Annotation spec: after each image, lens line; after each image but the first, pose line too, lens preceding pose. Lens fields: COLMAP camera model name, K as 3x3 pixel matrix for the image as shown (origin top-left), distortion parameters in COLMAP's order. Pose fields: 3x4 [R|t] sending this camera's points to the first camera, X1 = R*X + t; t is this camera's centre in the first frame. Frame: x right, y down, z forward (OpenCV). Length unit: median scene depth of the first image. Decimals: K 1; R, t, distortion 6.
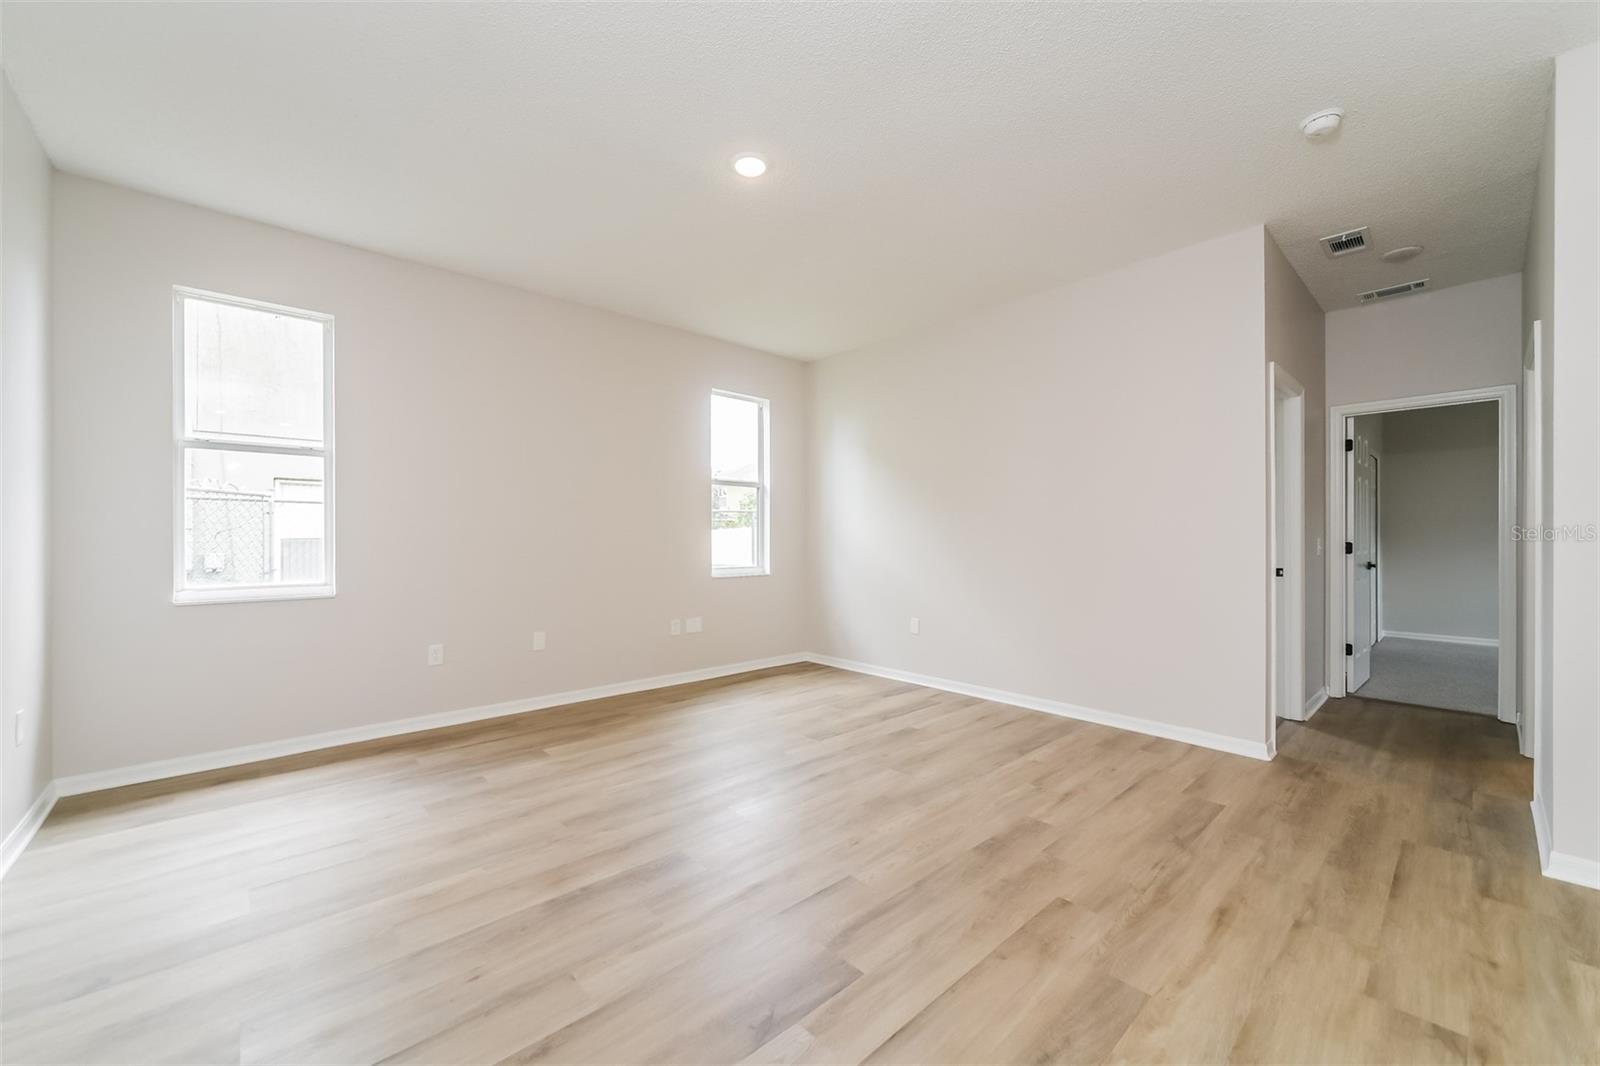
lens RADIAL K [[622.7, 0, 796.1], [0, 622.7, 532.9], [0, 0, 1]] dist [-0.001337, 0.000047]
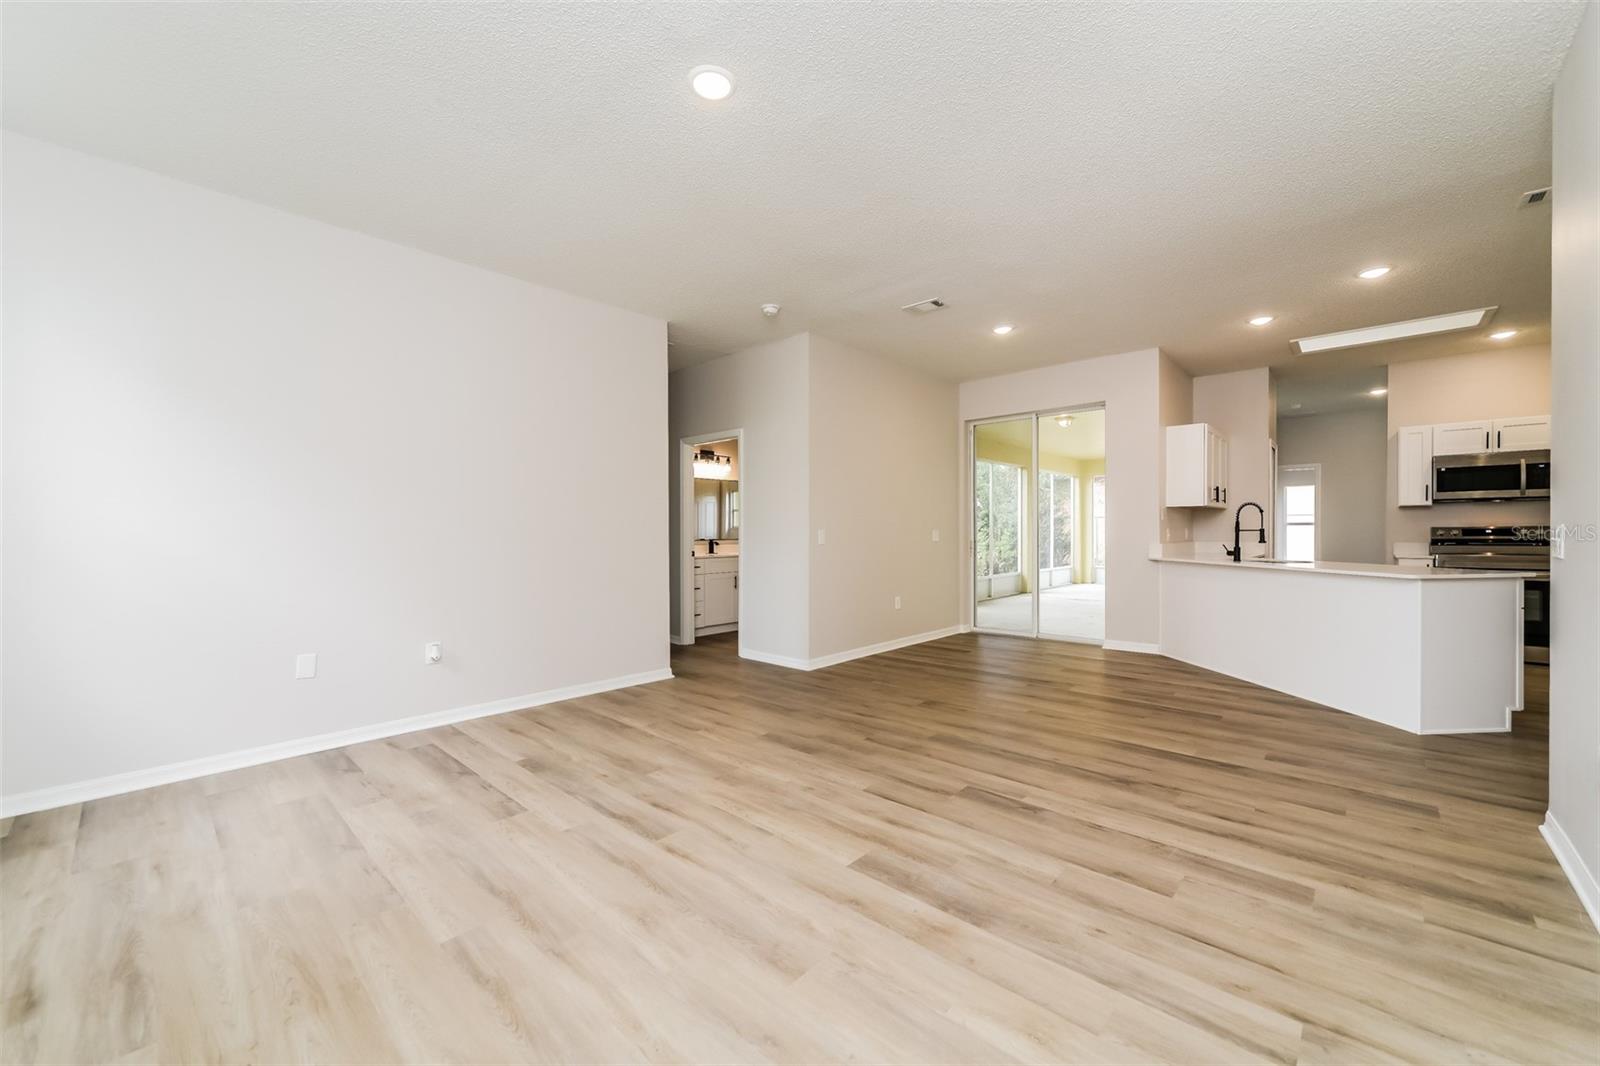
lens RADIAL K [[622.7, 0, 783.3], [0, 622.7, 534.7], [0, 0, 1]] dist [-0.001337, 0.000047]
pose [[-0.080285, -0.002780, 0.996768, -0.847049], [-0.005322, 0.999983, 0.002360, 0.004072], [-0.996758, -0.005116, -0.080299, 0.889539]]
